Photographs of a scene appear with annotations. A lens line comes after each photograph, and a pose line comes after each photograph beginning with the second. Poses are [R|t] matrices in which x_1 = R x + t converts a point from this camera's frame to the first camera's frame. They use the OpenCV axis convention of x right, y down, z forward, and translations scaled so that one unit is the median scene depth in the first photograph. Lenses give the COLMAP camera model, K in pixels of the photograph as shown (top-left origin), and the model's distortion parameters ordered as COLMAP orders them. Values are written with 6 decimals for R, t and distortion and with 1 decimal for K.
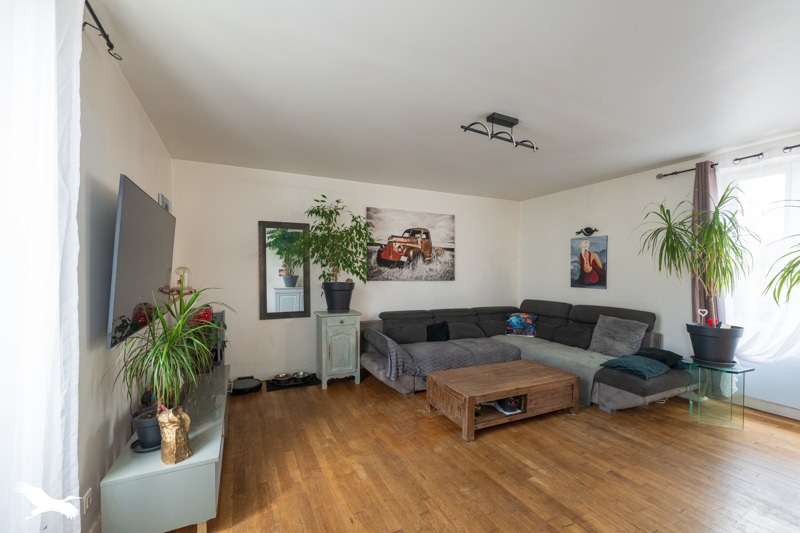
lens RADIAL K [[318.2, 0, 403.3], [0, 318.2, 276.5], [0, 0, 1]] dist [0.000468, 0.000041]
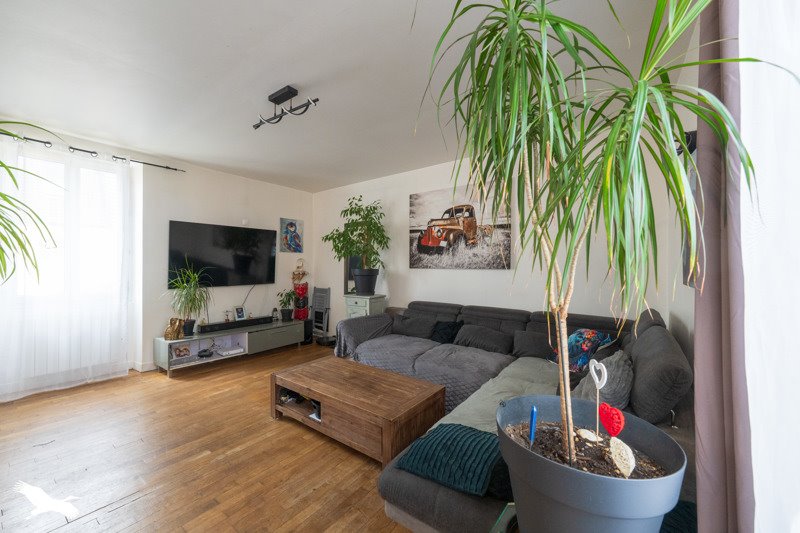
lens RADIAL K [[317.1, 0, 388.0], [0, 317.1, 264.5], [0, 0, 1]] dist [0.000171, -0.000027]
pose [[0.457369, -0.009540, -0.889226, 0.735437], [-0.009071, 0.999840, -0.015393, 0.017307], [0.889231, 0.015106, 0.457210, 0.480377]]
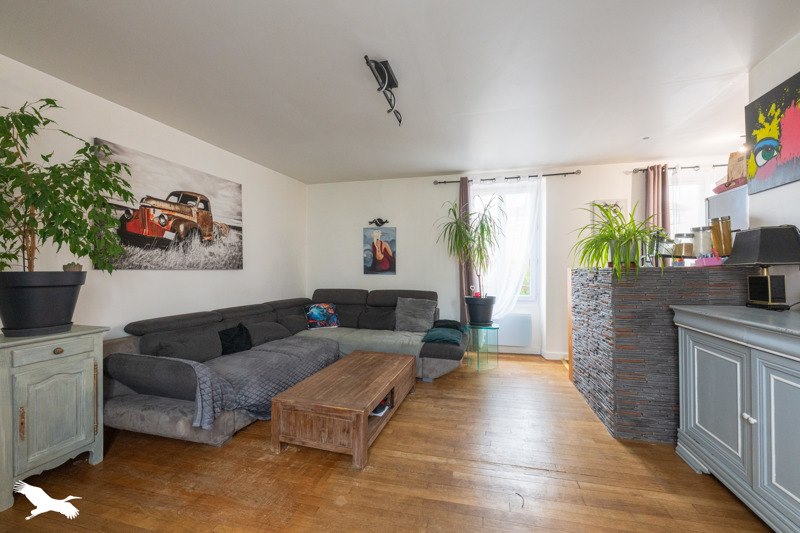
lens RADIAL K [[313.8, 0, 400.0], [0, 313.8, 266.5], [0, 0, 1]] dist [0.000506, -0.000008]
pose [[0.661285, -0.001687, 0.750133, -0.172711], [0.013487, 0.999863, -0.009641, 0.020417], [-0.750013, 0.016493, 0.661217, 0.236357]]
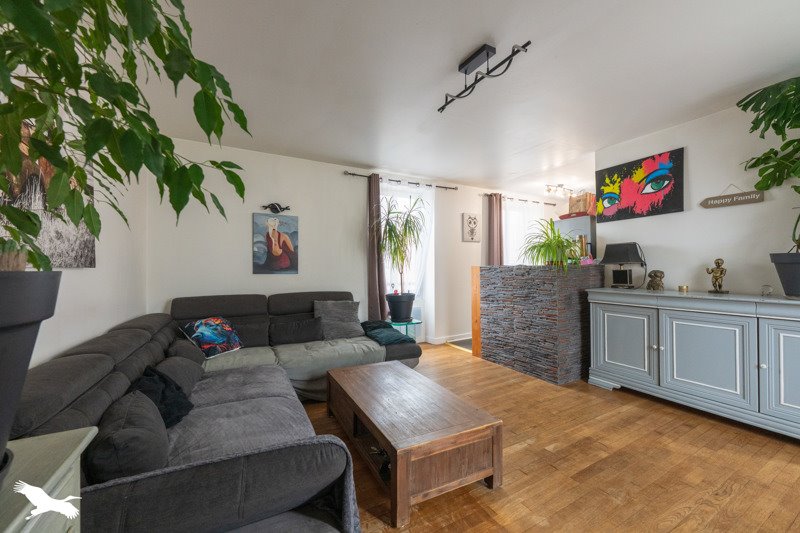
lens RADIAL K [[317.1, 0, 388.0], [0, 317.1, 264.5], [0, 0, 1]] dist [0.000171, -0.000027]
pose [[-0.025197, 0.001828, 0.999681, -0.276294], [0.014247, 0.999897, -0.001470, 0.016277], [-0.999581, 0.014206, -0.025220, 0.706592]]
